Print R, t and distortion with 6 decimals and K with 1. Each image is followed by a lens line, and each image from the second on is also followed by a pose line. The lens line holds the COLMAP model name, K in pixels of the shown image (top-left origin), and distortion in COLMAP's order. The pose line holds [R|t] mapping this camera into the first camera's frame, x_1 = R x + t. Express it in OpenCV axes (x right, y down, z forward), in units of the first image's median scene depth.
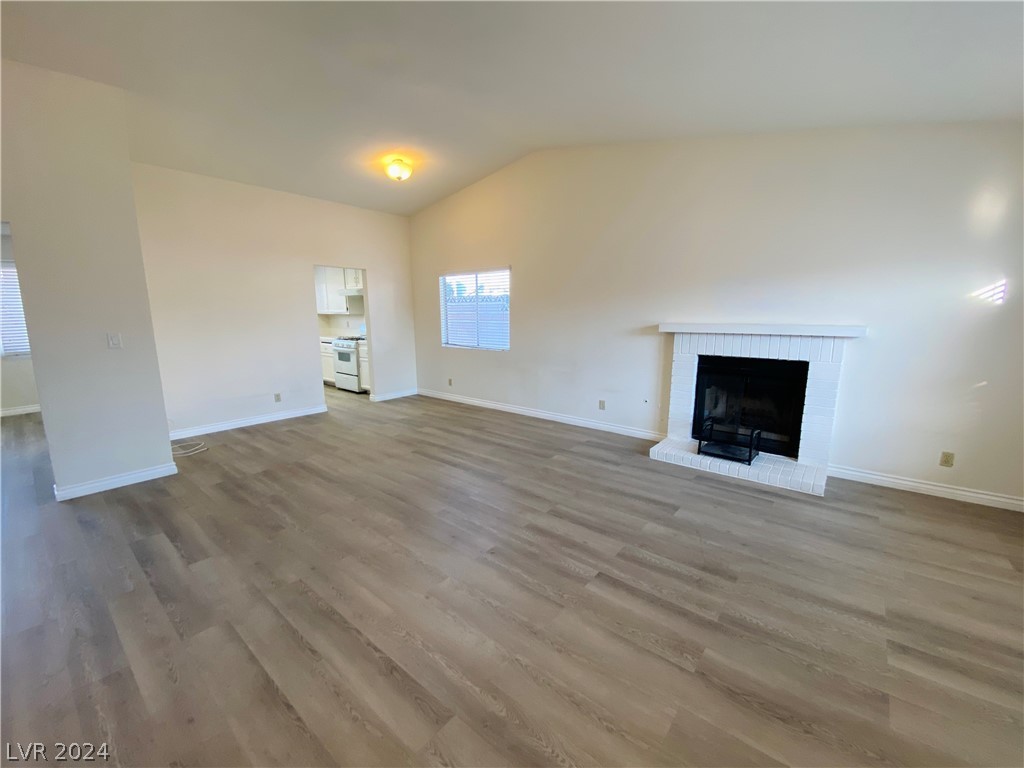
lens RADIAL K [[413.5, 0, 509.4], [0, 413.5, 383.7], [0, 0, 1]] dist [0.055282, -0.042496]
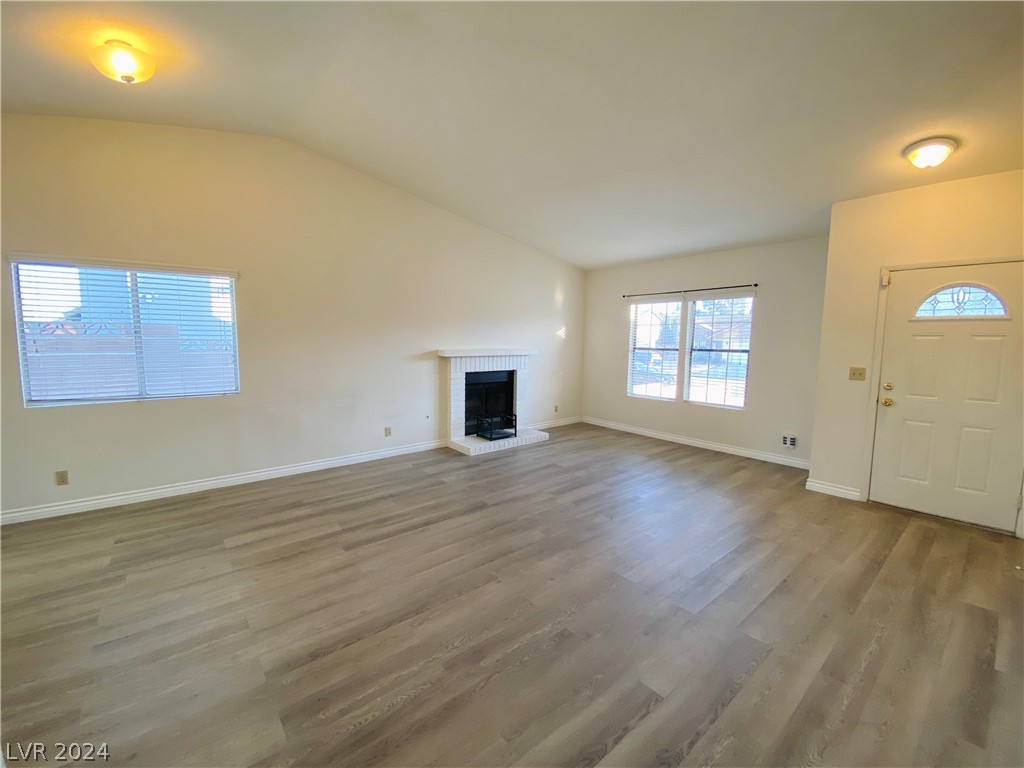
lens RADIAL K [[416.9, 0, 512.0], [0, 416.9, 384.0], [0, 0, 1]] dist [0.017198, -0.017415]
pose [[0.179920, -0.099224, 0.978664, -0.958353], [0.161288, 0.984411, 0.070155, -0.116518], [-0.970368, 0.145224, 0.193119, 0.686753]]
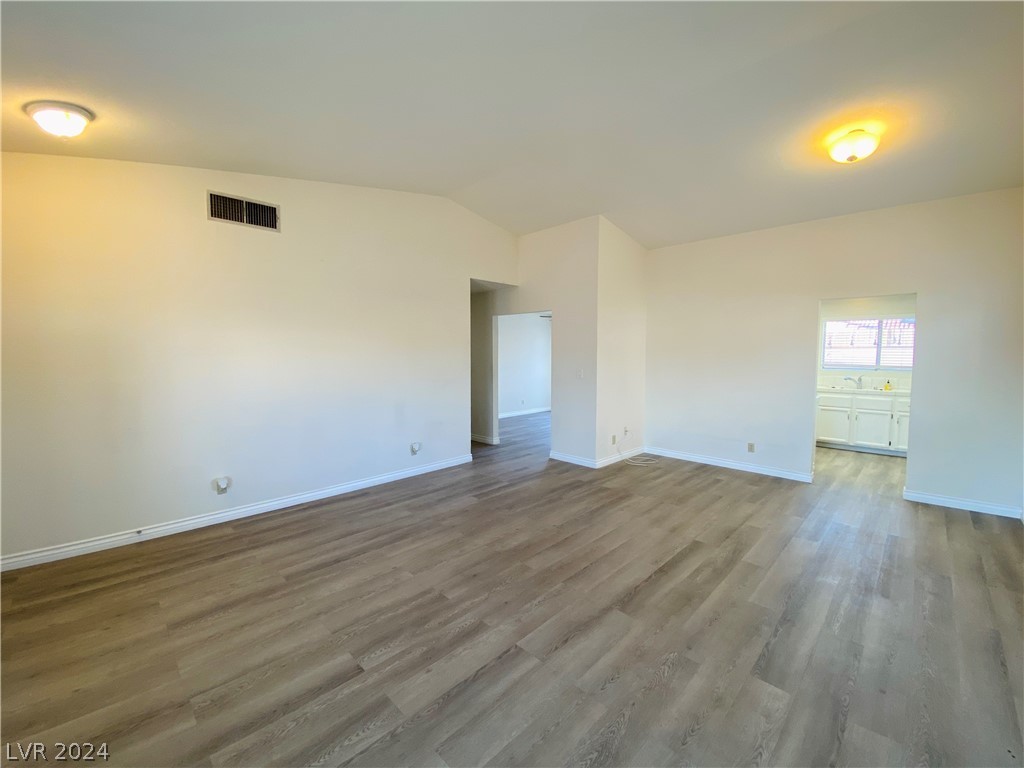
lens RADIAL K [[416.9, 0, 512.0], [0, 416.9, 384.0], [0, 0, 1]] dist [0.017198, -0.017415]
pose [[-0.079920, 0.078323, -0.993719, 0.620896], [-0.176644, 0.980017, 0.091449, -0.148402], [0.981025, 0.182843, -0.064487, 0.792932]]
